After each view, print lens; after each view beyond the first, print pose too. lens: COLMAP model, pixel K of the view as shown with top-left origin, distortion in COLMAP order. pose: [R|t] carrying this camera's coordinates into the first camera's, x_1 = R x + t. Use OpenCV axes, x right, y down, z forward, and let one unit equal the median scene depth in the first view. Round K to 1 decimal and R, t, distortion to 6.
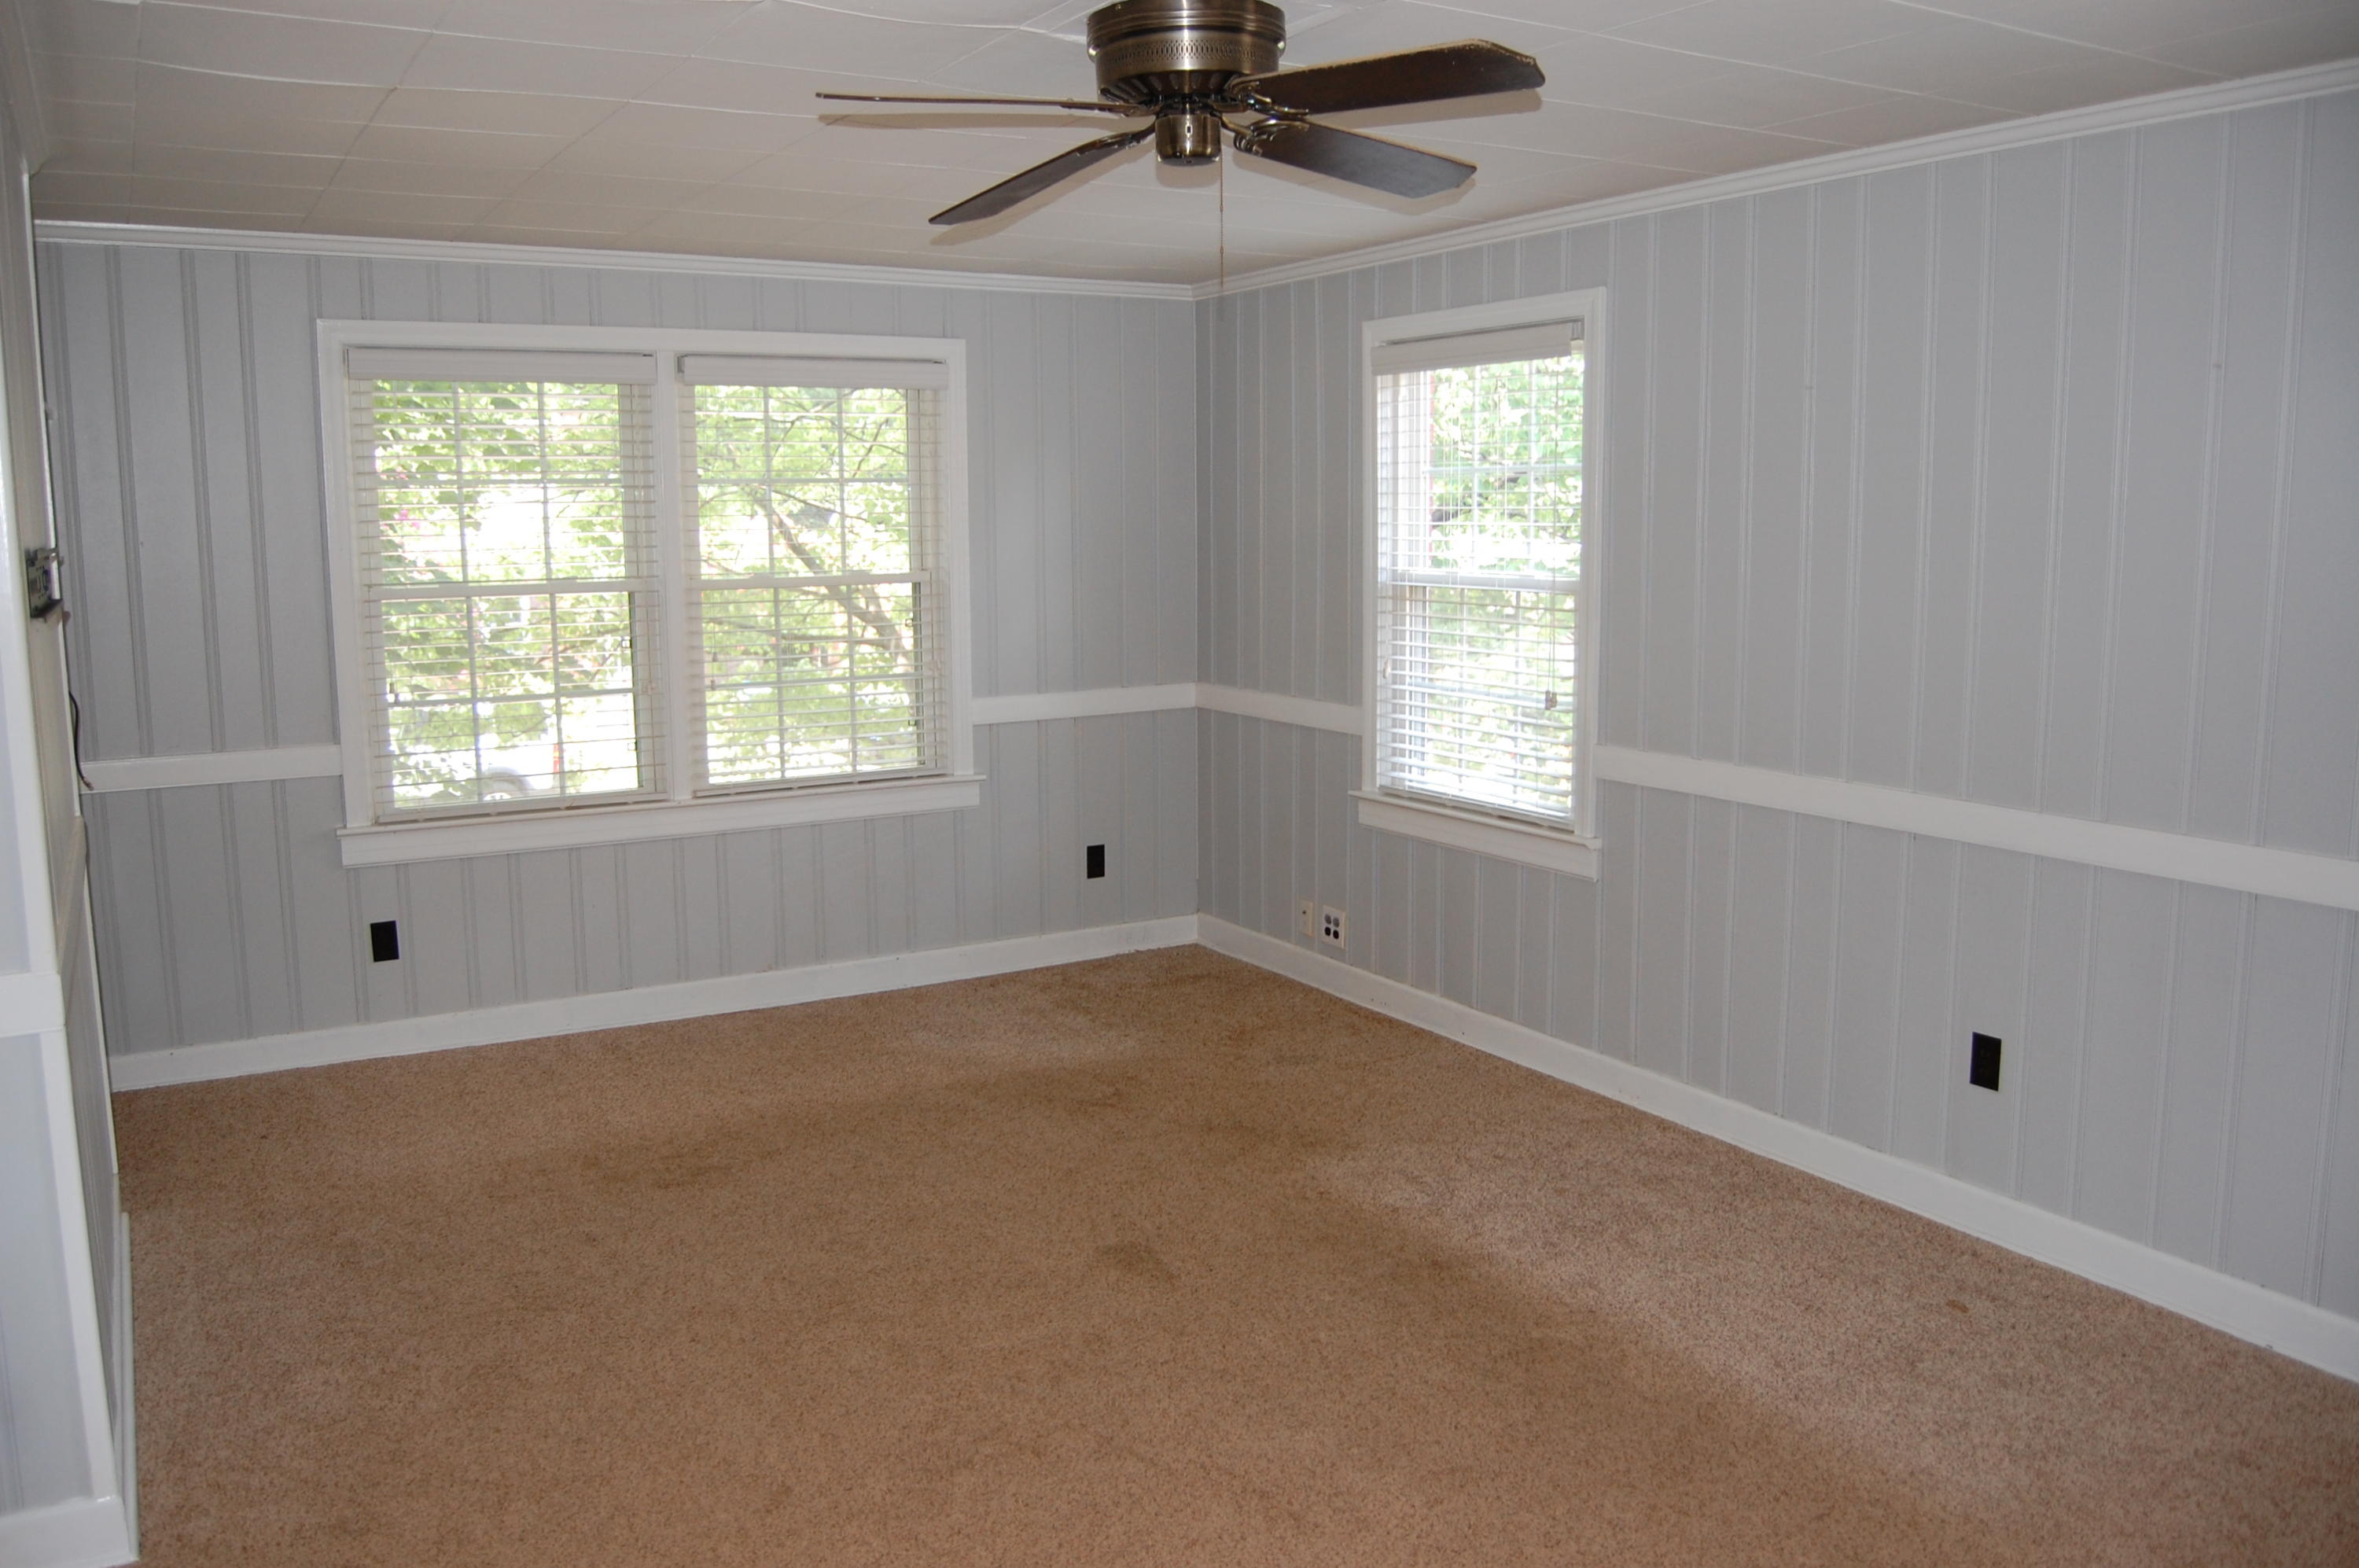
lens RADIAL K [[1857.3, 0, 1178.7], [0, 1857.3, 788.2], [0, 0, 1]] dist [-0.094891, 0.035170]
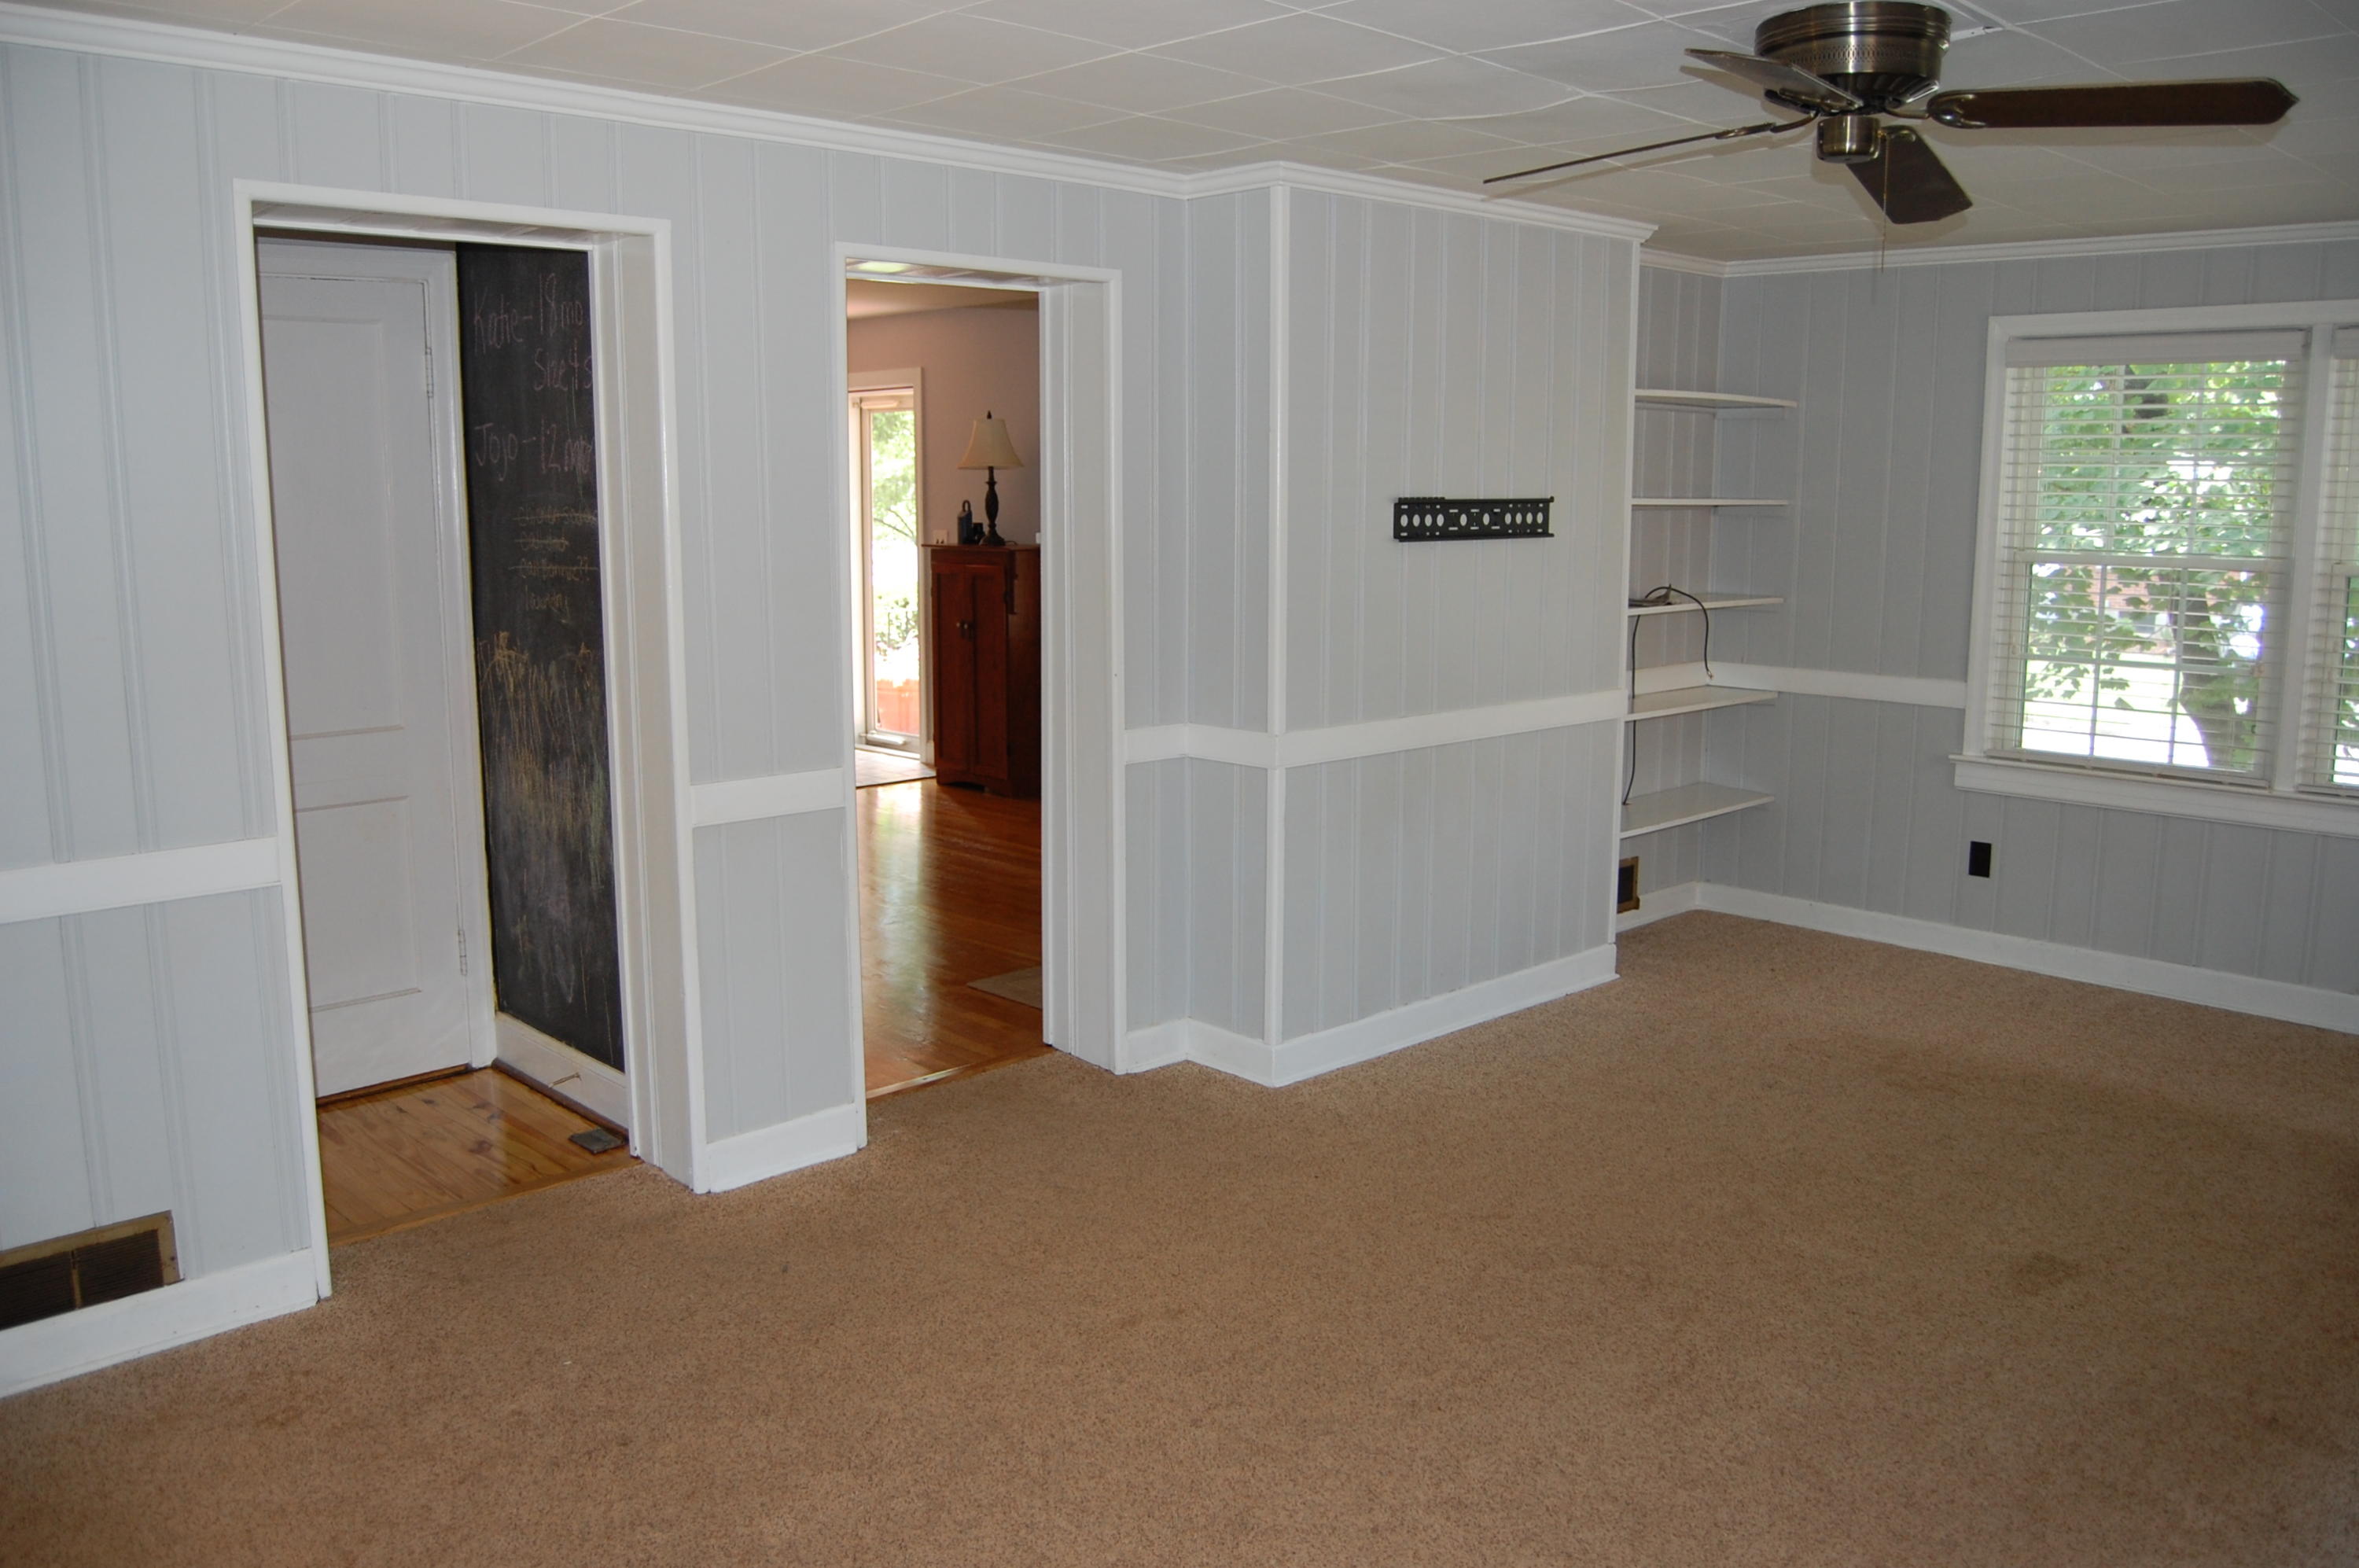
lens RADIAL K [[1857.3, 0, 1178.1], [0, 1857.3, 778.2], [0, 0, 1]] dist [-0.094891, 0.035170]
pose [[0.248474, 0.162258, -0.954952, 0.755555], [-0.153419, 0.980018, 0.126599, -0.048692], [0.956412, 0.115051, 0.268403, 0.299945]]
